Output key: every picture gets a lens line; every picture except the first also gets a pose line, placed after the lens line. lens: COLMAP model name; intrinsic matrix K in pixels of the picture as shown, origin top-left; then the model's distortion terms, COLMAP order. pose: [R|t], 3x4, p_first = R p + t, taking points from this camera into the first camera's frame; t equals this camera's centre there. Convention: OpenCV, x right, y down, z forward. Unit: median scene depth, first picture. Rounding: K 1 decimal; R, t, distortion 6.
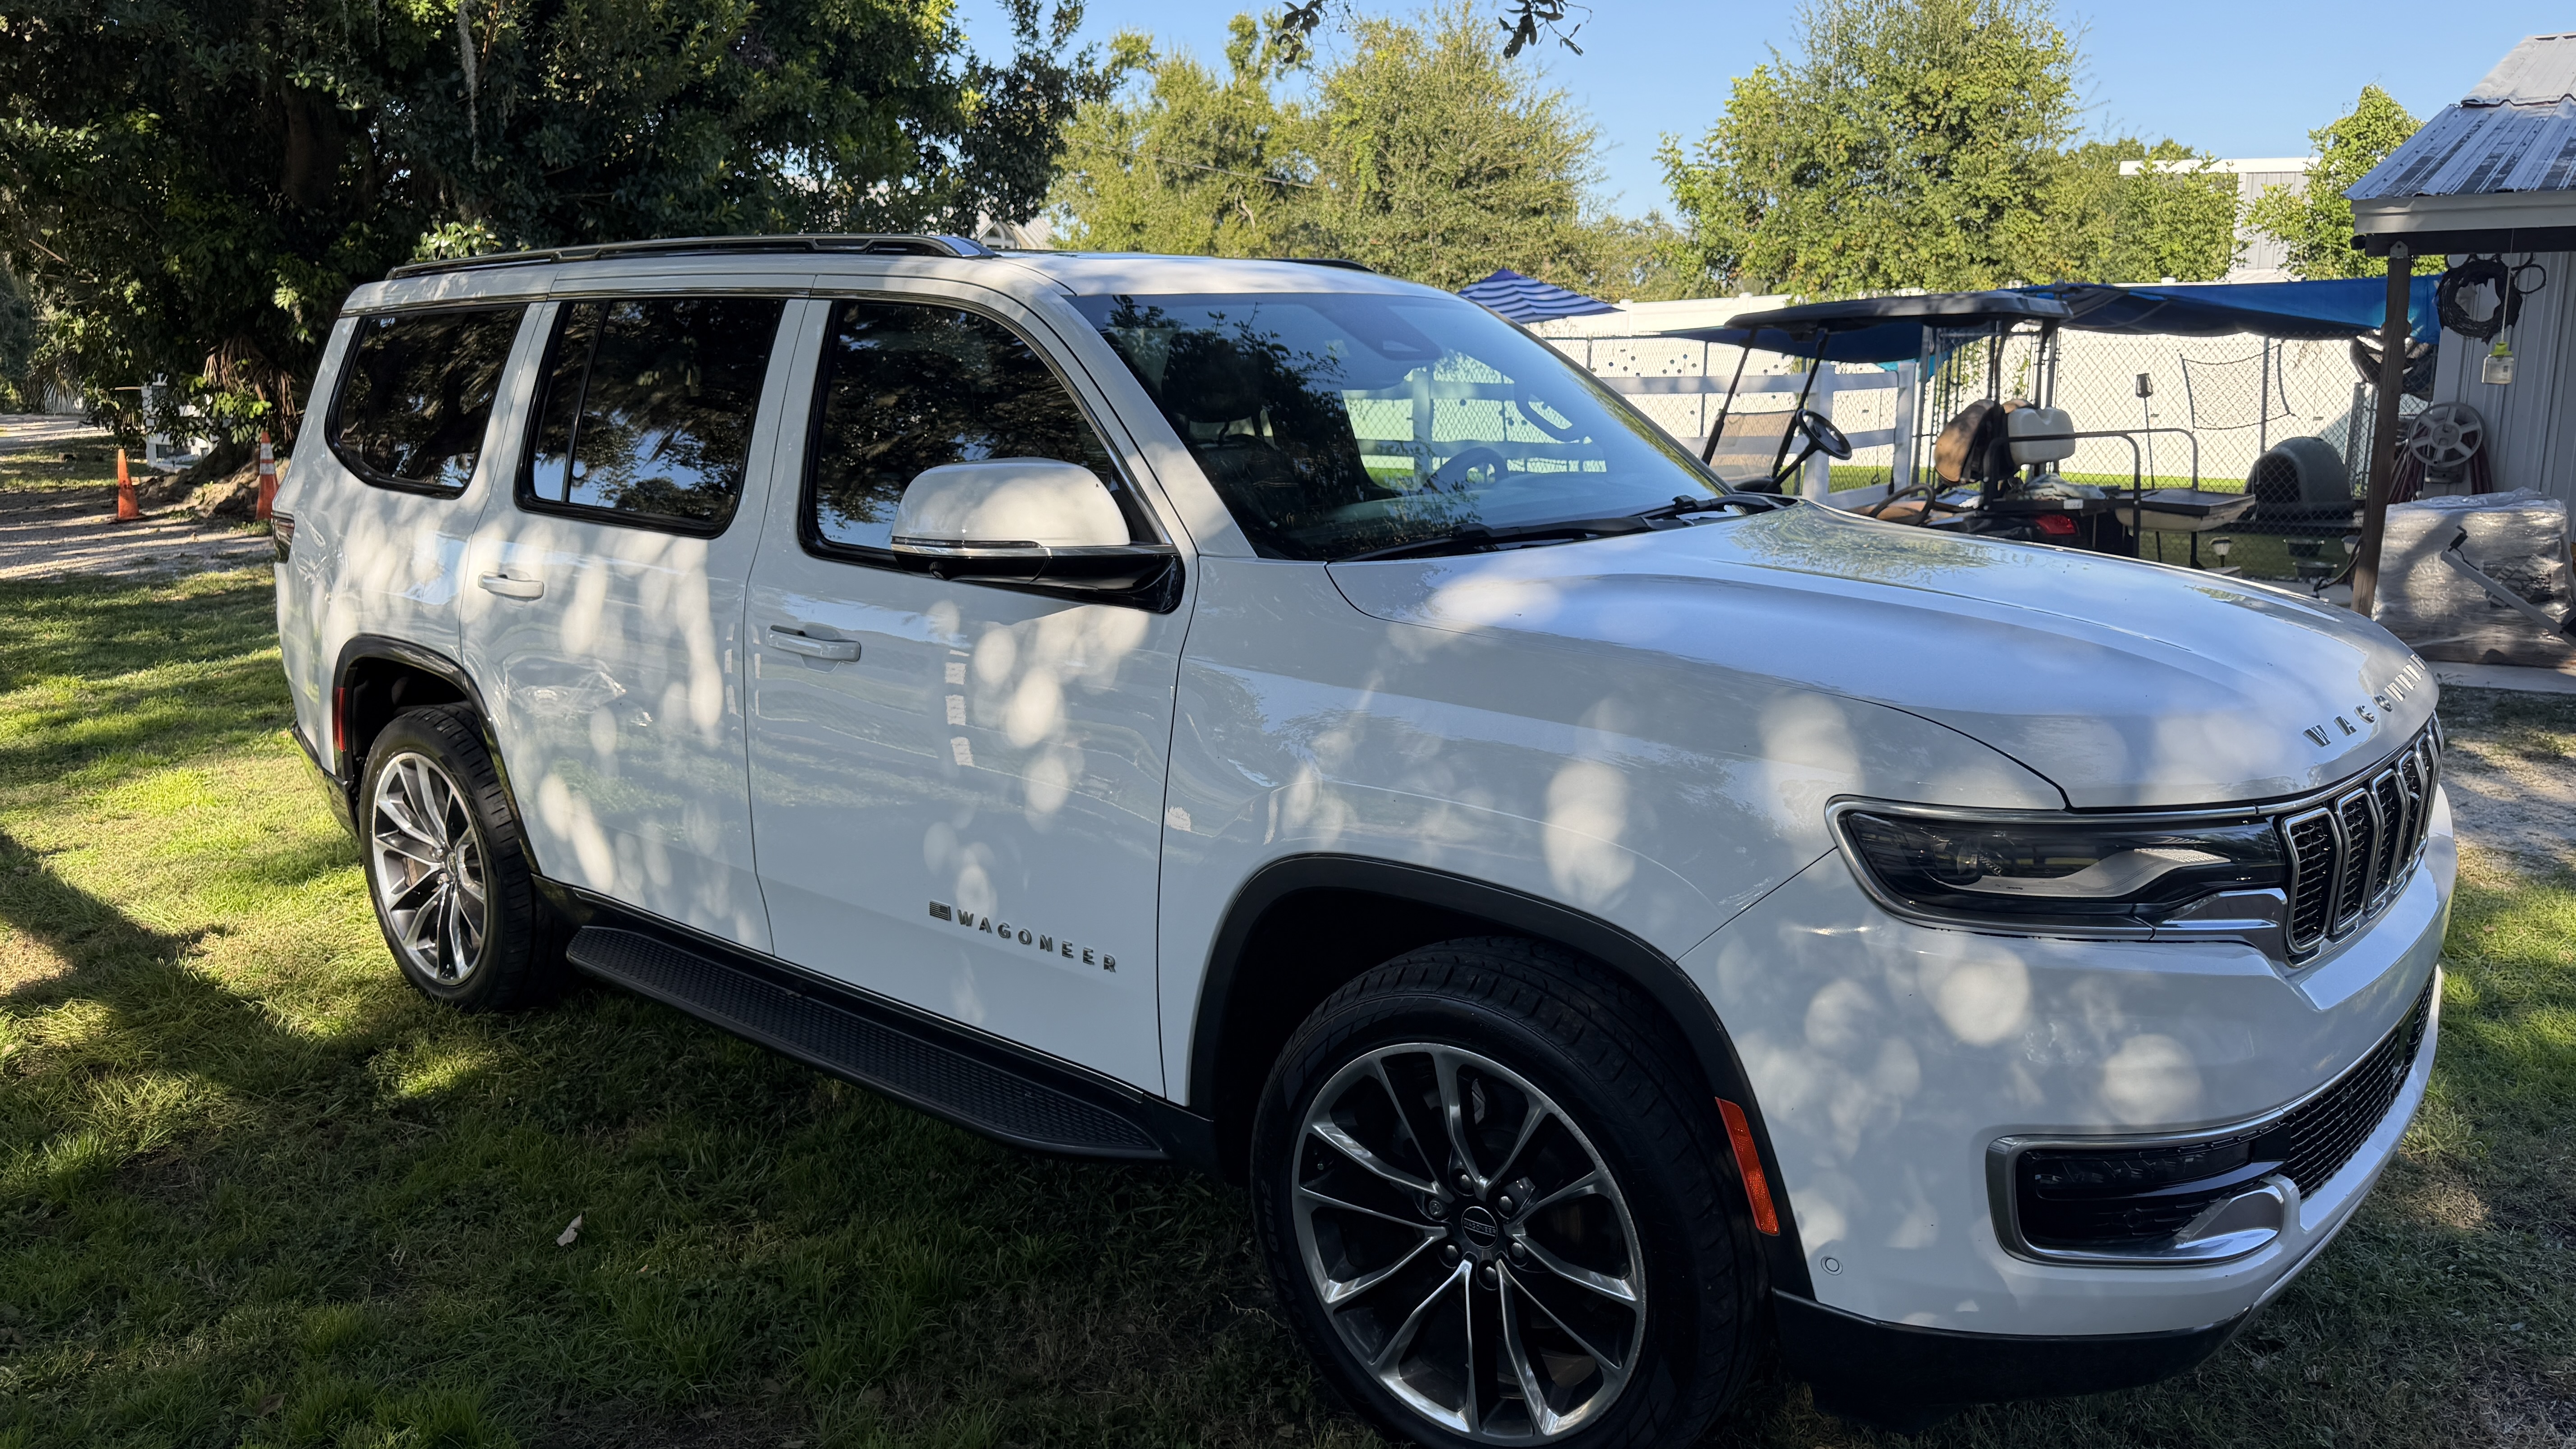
lens RADIAL K [[1854.0, 0, 1282.1], [0, 1854.0, 711.0], [0, 0, 1]] dist [0.027632, -0.035941]
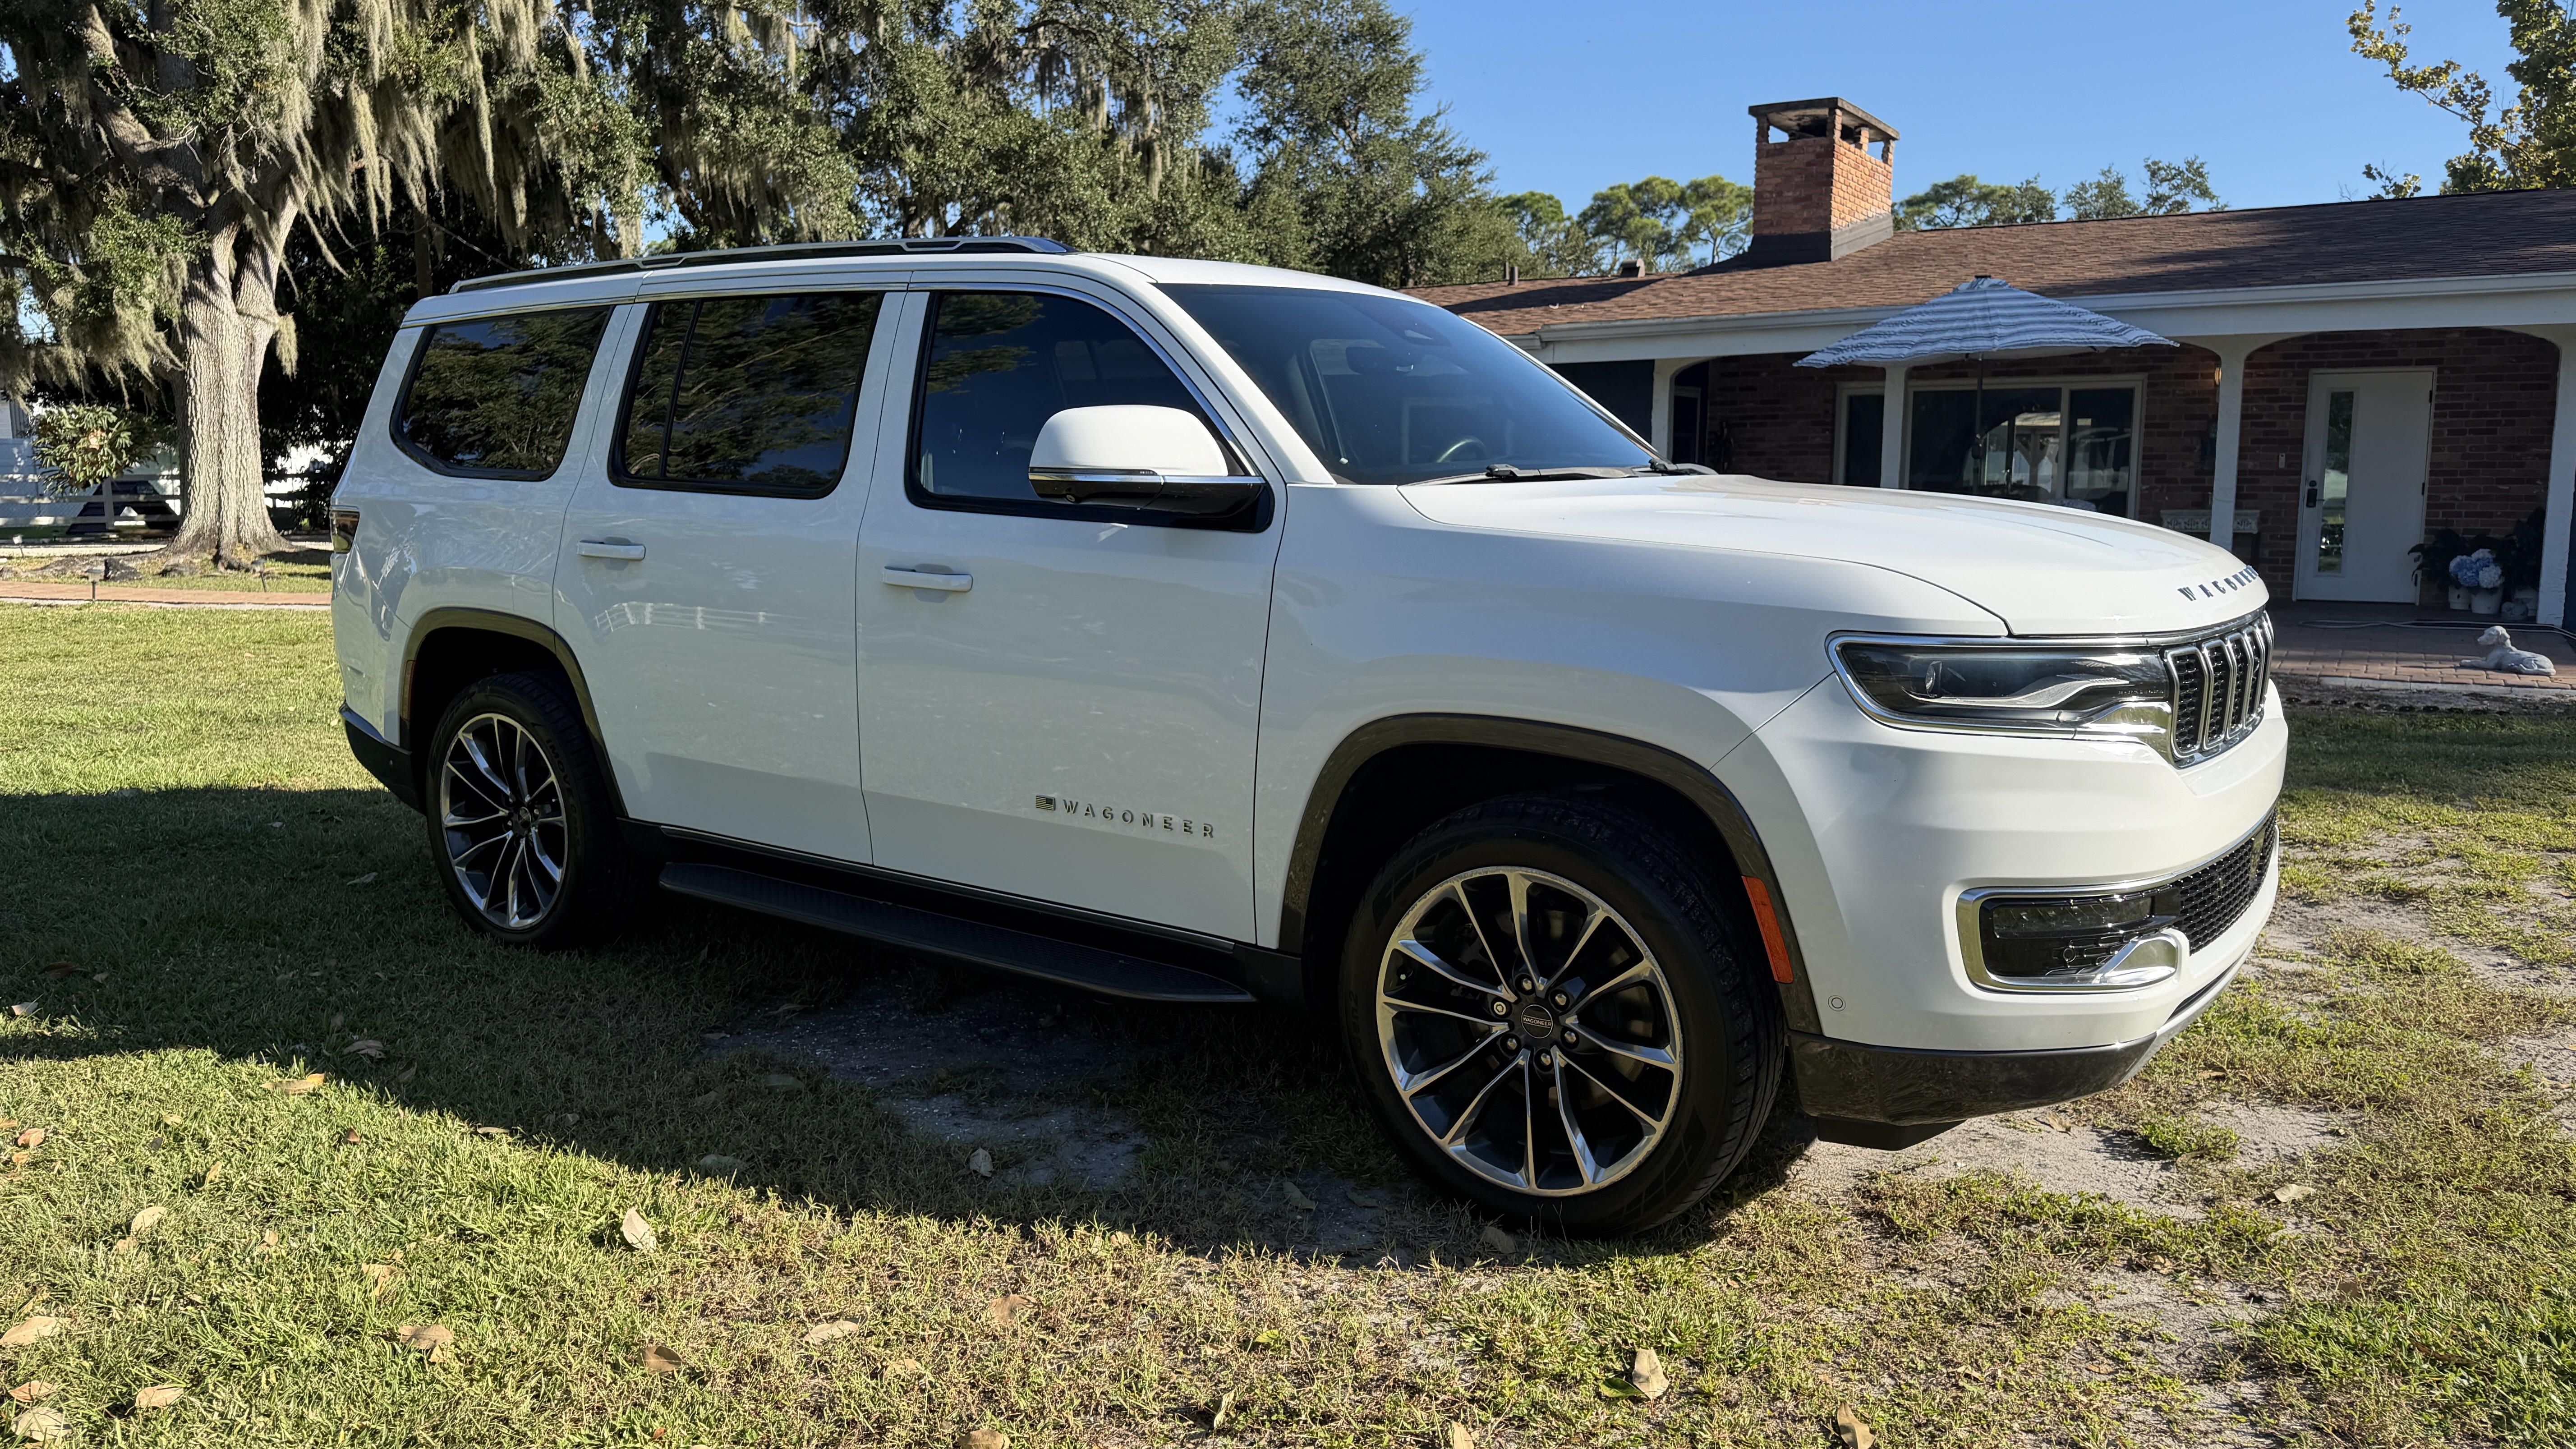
lens RADIAL K [[1854.0, 0, 1281.1], [0, 1854.0, 728.4], [0, 0, 1]] dist [0.027632, -0.035941]
pose [[0.996636, -0.008012, 0.081557, -0.156989], [0.011805, 0.998866, -0.046130, 0.138688], [-0.081095, 0.046937, 0.995601, -0.205570]]
